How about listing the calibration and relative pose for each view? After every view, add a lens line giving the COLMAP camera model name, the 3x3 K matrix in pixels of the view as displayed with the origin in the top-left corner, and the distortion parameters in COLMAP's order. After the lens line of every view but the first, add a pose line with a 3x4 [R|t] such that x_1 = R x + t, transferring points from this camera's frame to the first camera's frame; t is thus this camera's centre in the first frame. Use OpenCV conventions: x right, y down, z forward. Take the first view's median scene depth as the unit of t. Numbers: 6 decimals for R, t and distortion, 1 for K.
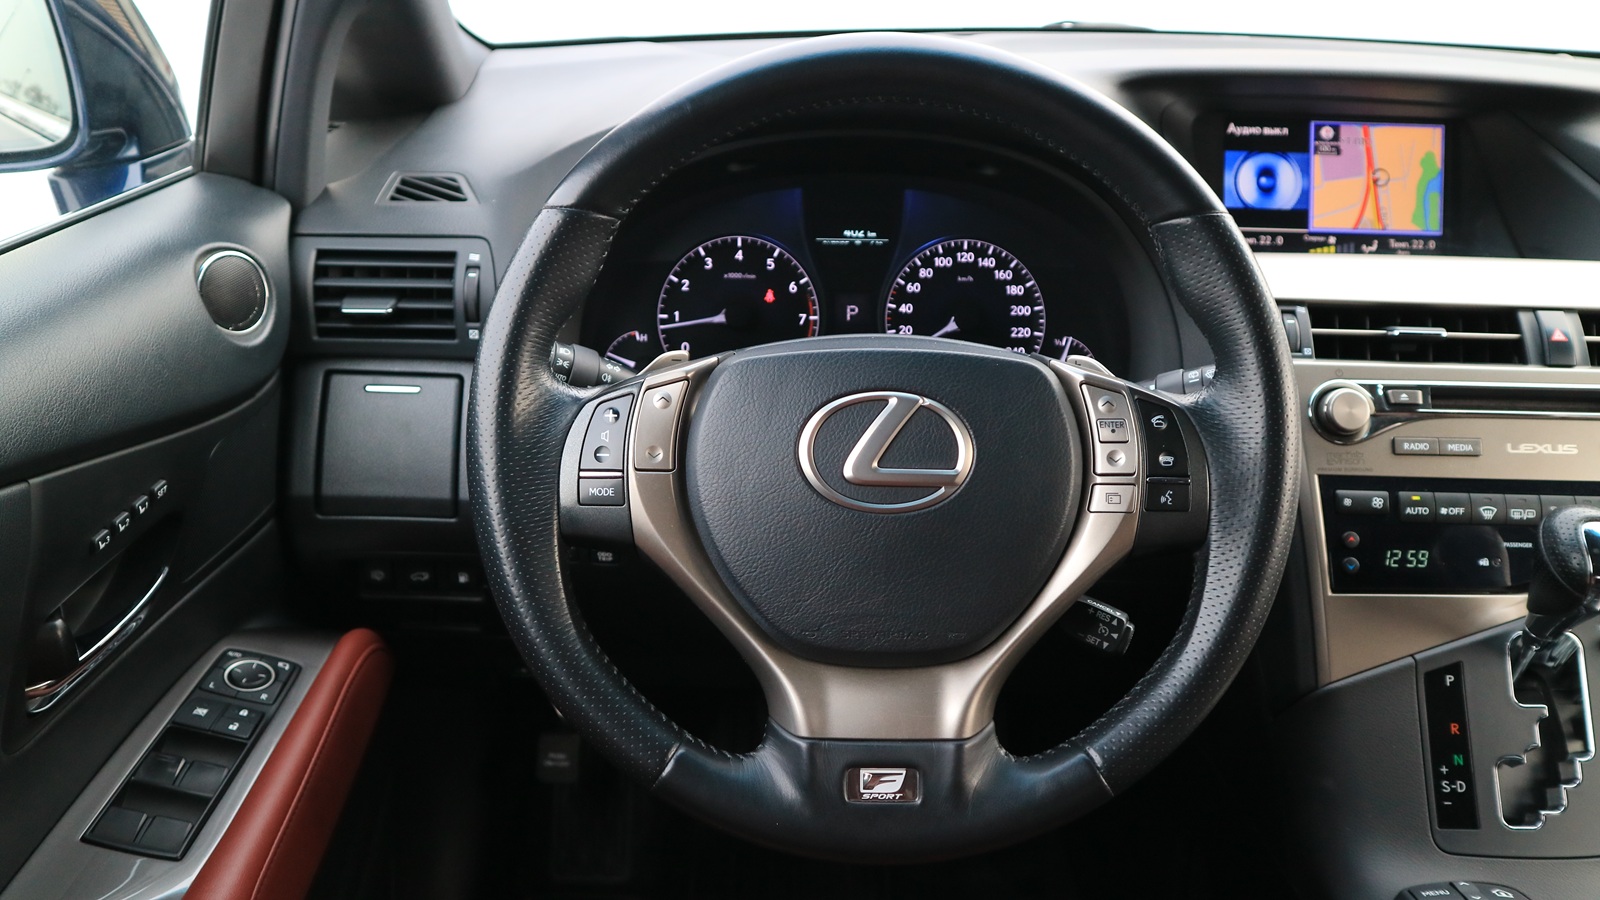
lens RADIAL K [[1306.5, 0, 794.1], [0, 1306.5, 443.9], [0, 0, 1]] dist [-0.090566, 0.104006]
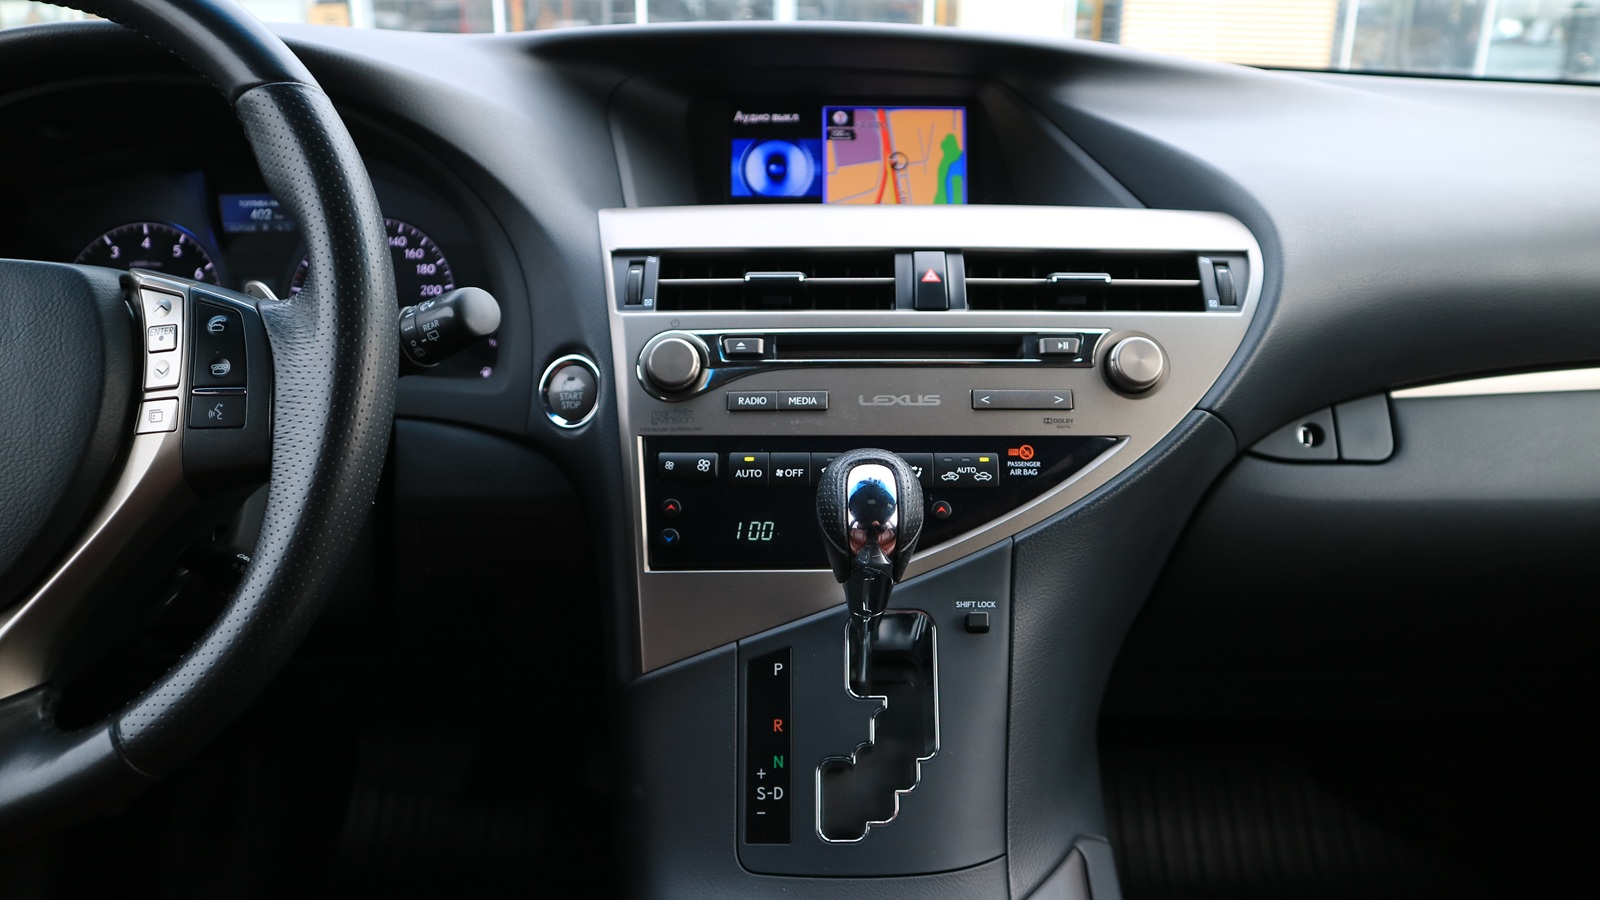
lens RADIAL K [[1172.3, 0, 800.2], [0, 1172.3, 444.8], [0, 0, 1]] dist [-0.118335, 0.090130]
pose [[0.999681, -0.021073, -0.013893, 0.453292], [0.019817, 0.996177, -0.085084, 0.085957], [0.015633, 0.084781, 0.996277, 0.182022]]
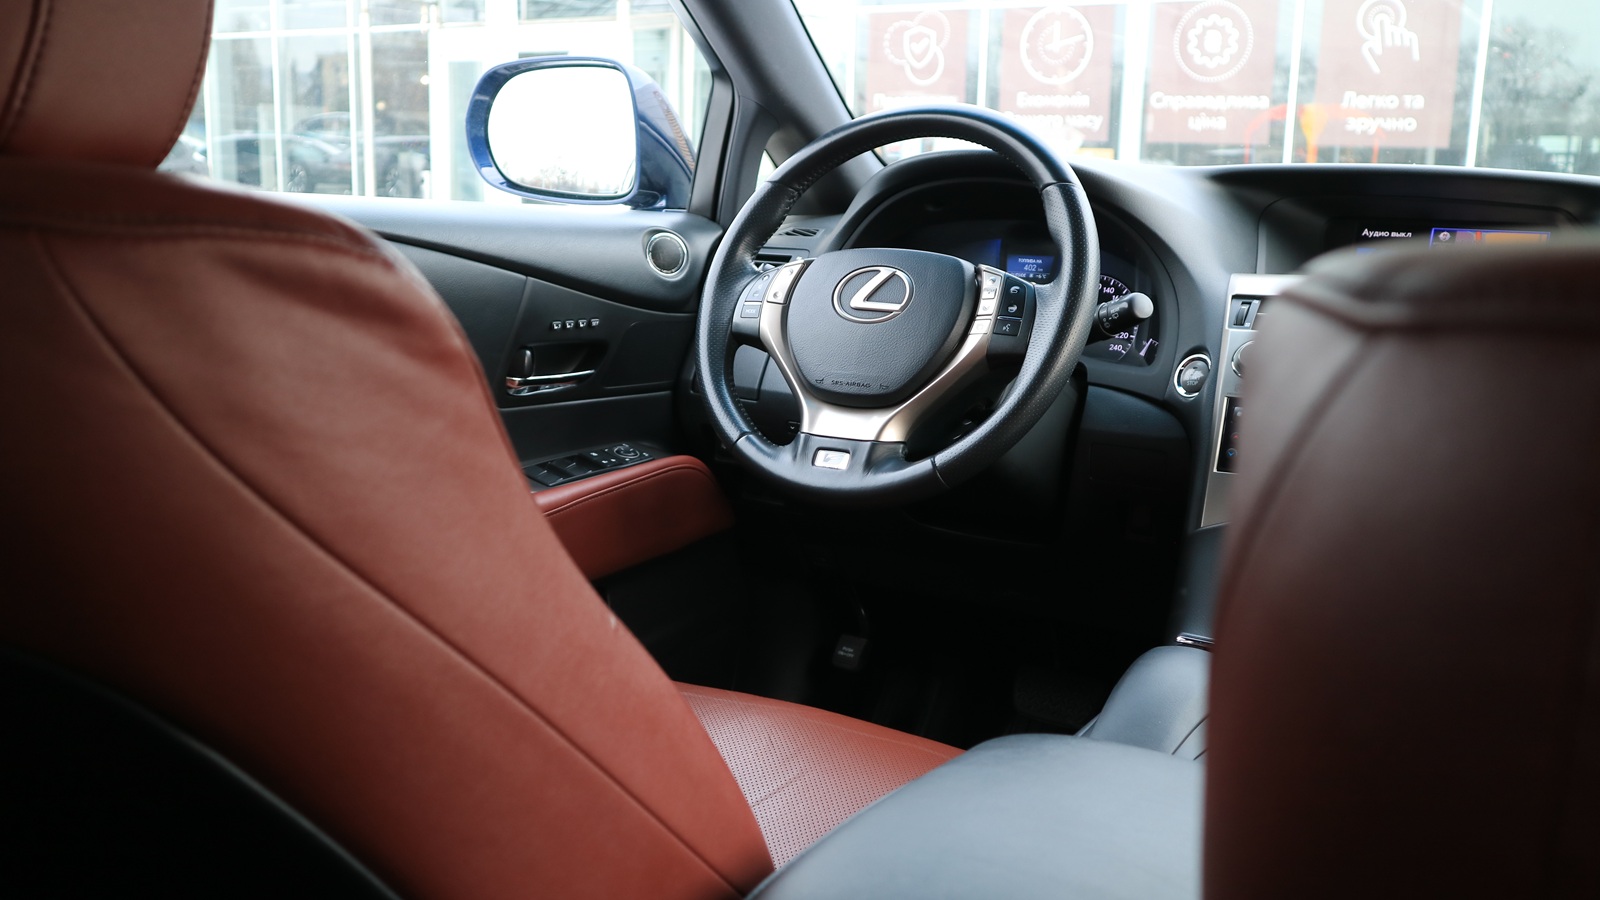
lens RADIAL K [[1446.7, 0, 800.0], [0, 1446.7, 450.0], [0, 0, 1]] dist [-0.038367, 0.007707]
pose [[0.840891, 0.096960, -0.532448, 0.760130], [-0.227242, 0.956150, -0.184765, 0.429936], [0.491185, 0.276361, 0.826052, -0.506636]]
